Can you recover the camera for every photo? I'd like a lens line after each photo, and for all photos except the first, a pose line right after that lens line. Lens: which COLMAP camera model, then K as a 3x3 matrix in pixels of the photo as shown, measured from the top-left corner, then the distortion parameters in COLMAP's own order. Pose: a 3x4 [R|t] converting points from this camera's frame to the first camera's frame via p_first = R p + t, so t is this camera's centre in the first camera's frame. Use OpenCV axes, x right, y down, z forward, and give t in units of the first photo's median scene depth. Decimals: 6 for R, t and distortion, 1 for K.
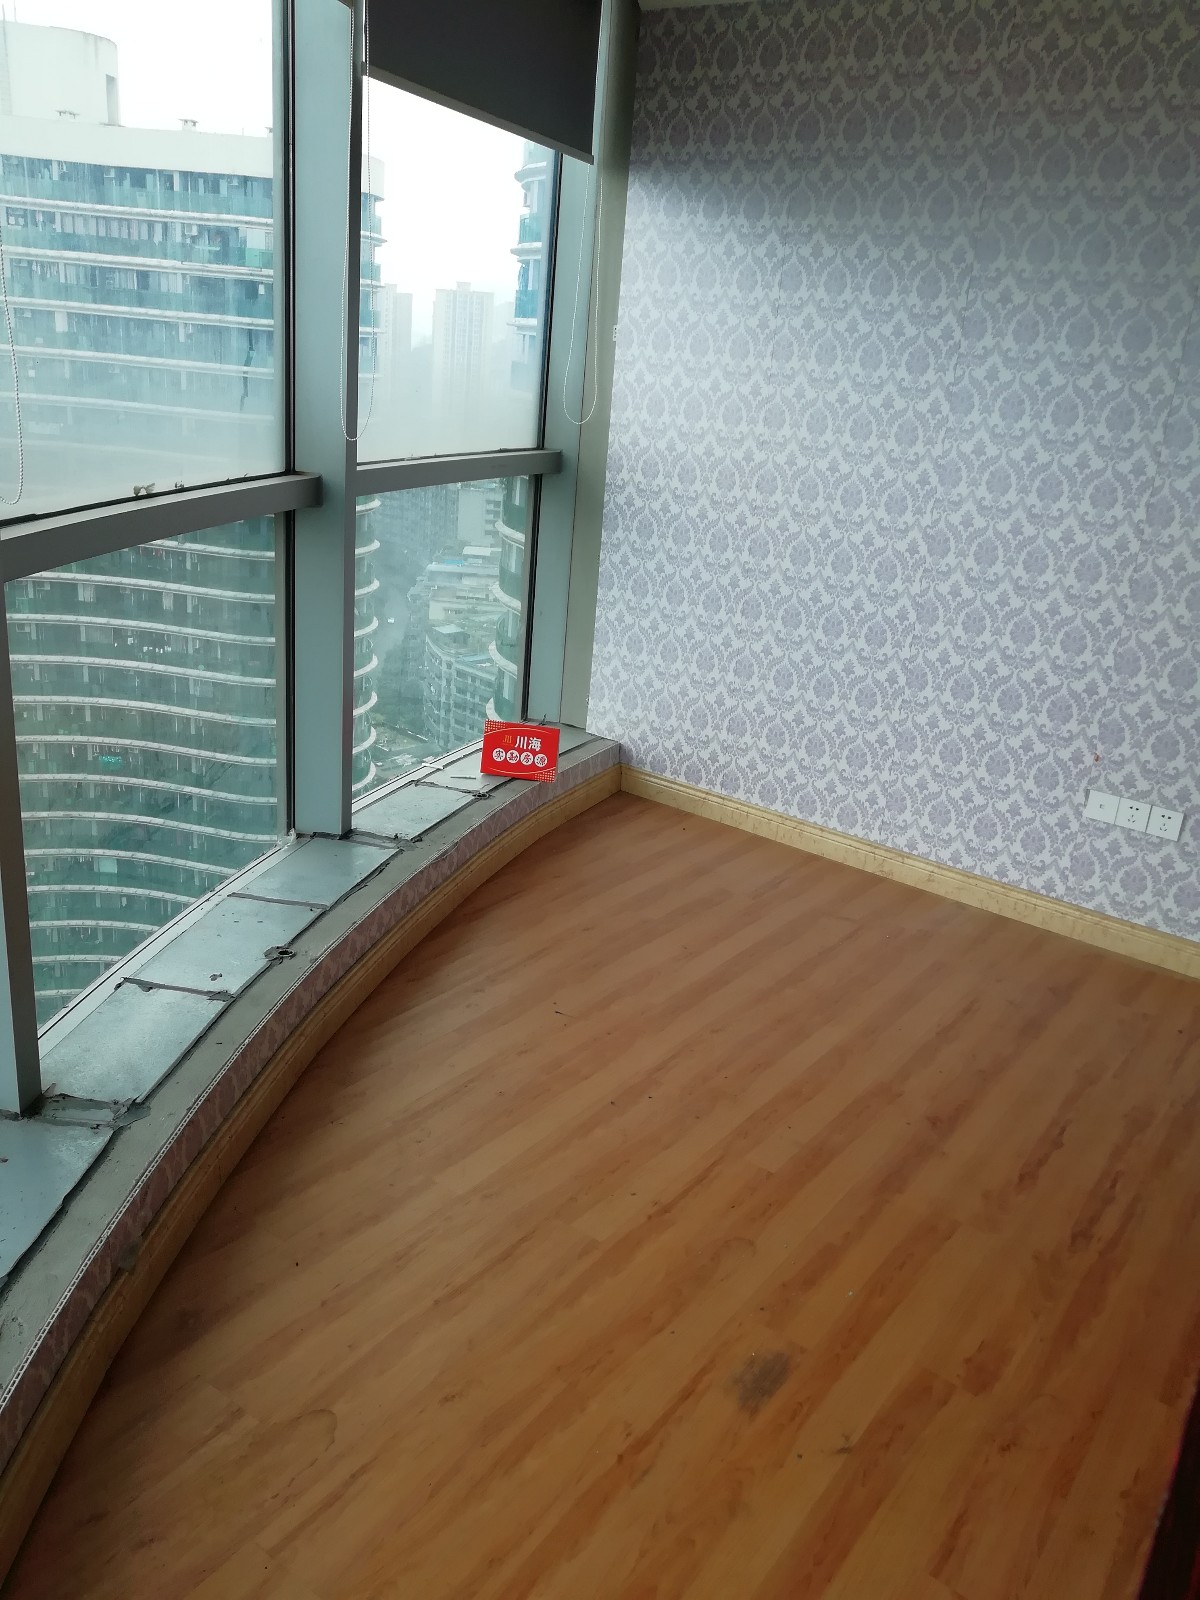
lens RADIAL K [[1271.1, 0, 599.9], [0, 1271.1, 798.8], [0, 0, 1]] dist [-0.003063, 0.015473]
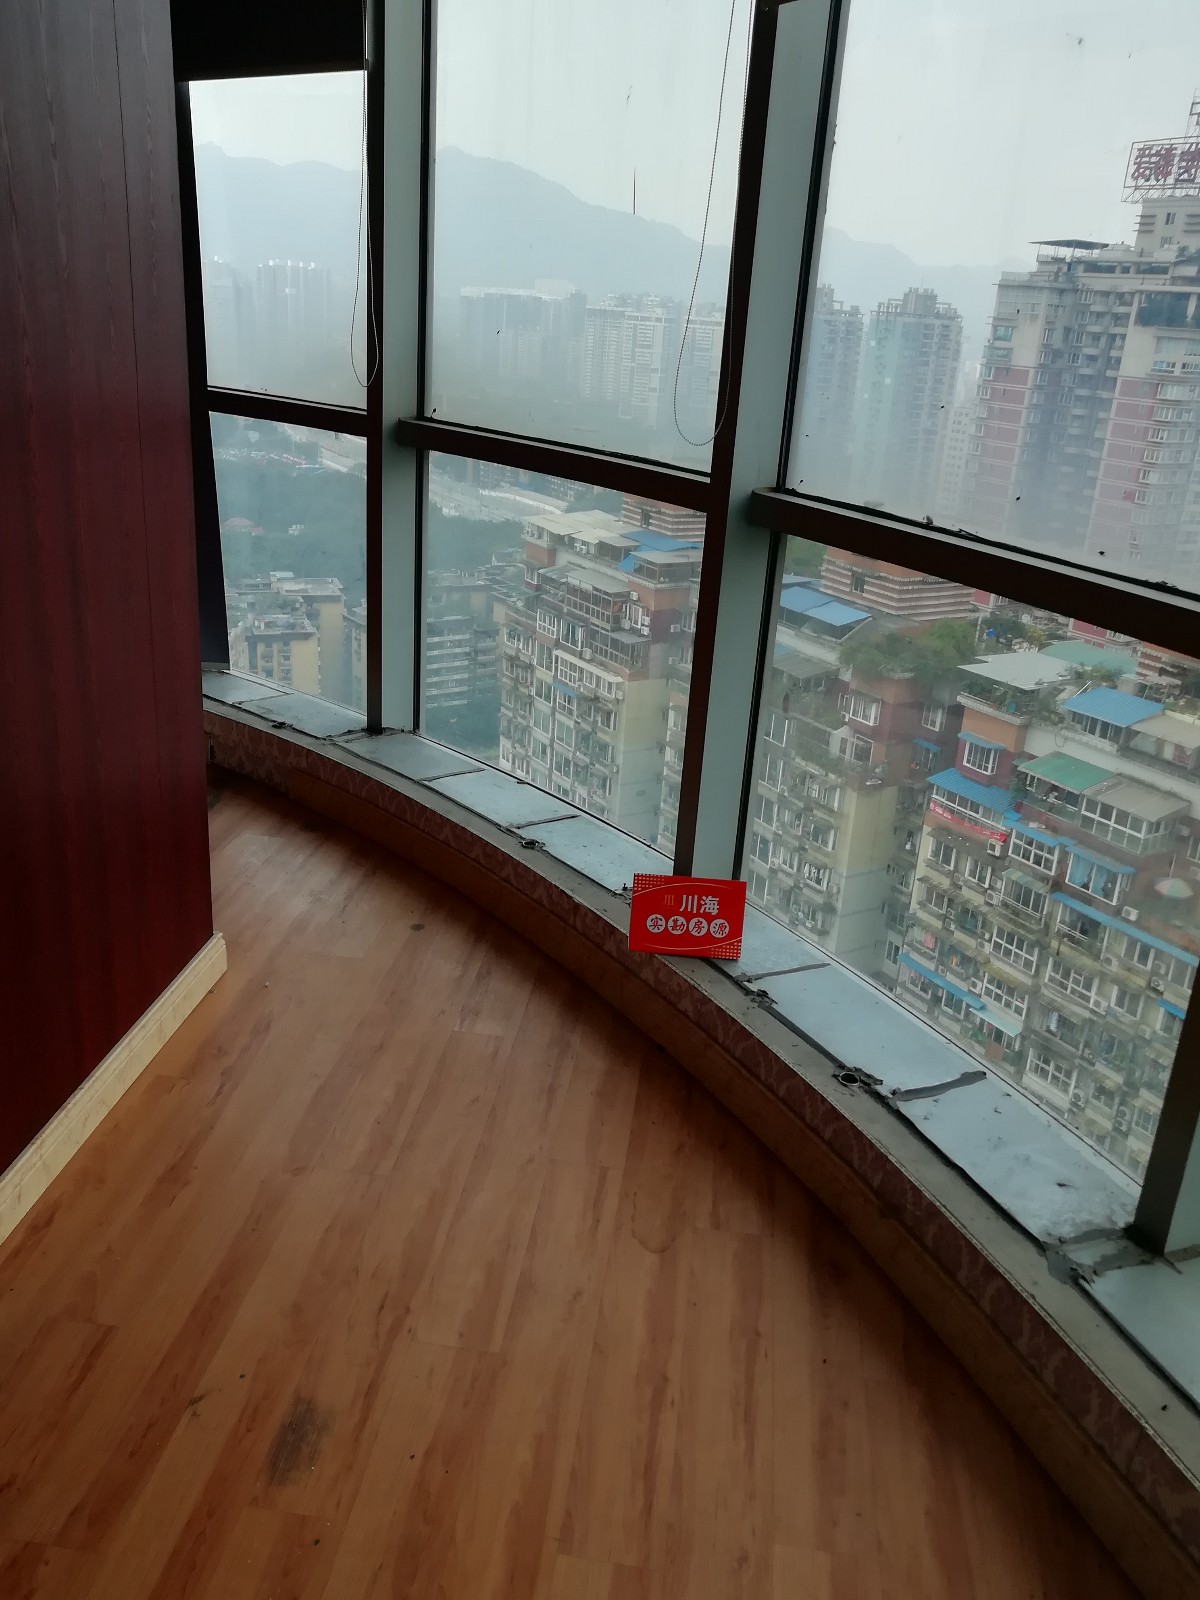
lens RADIAL K [[1271.1, 0, 599.5], [0, 1271.1, 798.4], [0, 0, 1]] dist [-0.003063, 0.015473]
pose [[-0.866741, 0.043075, -0.496896, 0.366402], [-0.291578, 0.764525, 0.574877, -0.455057], [0.404652, 0.643153, -0.650086, 1.378988]]
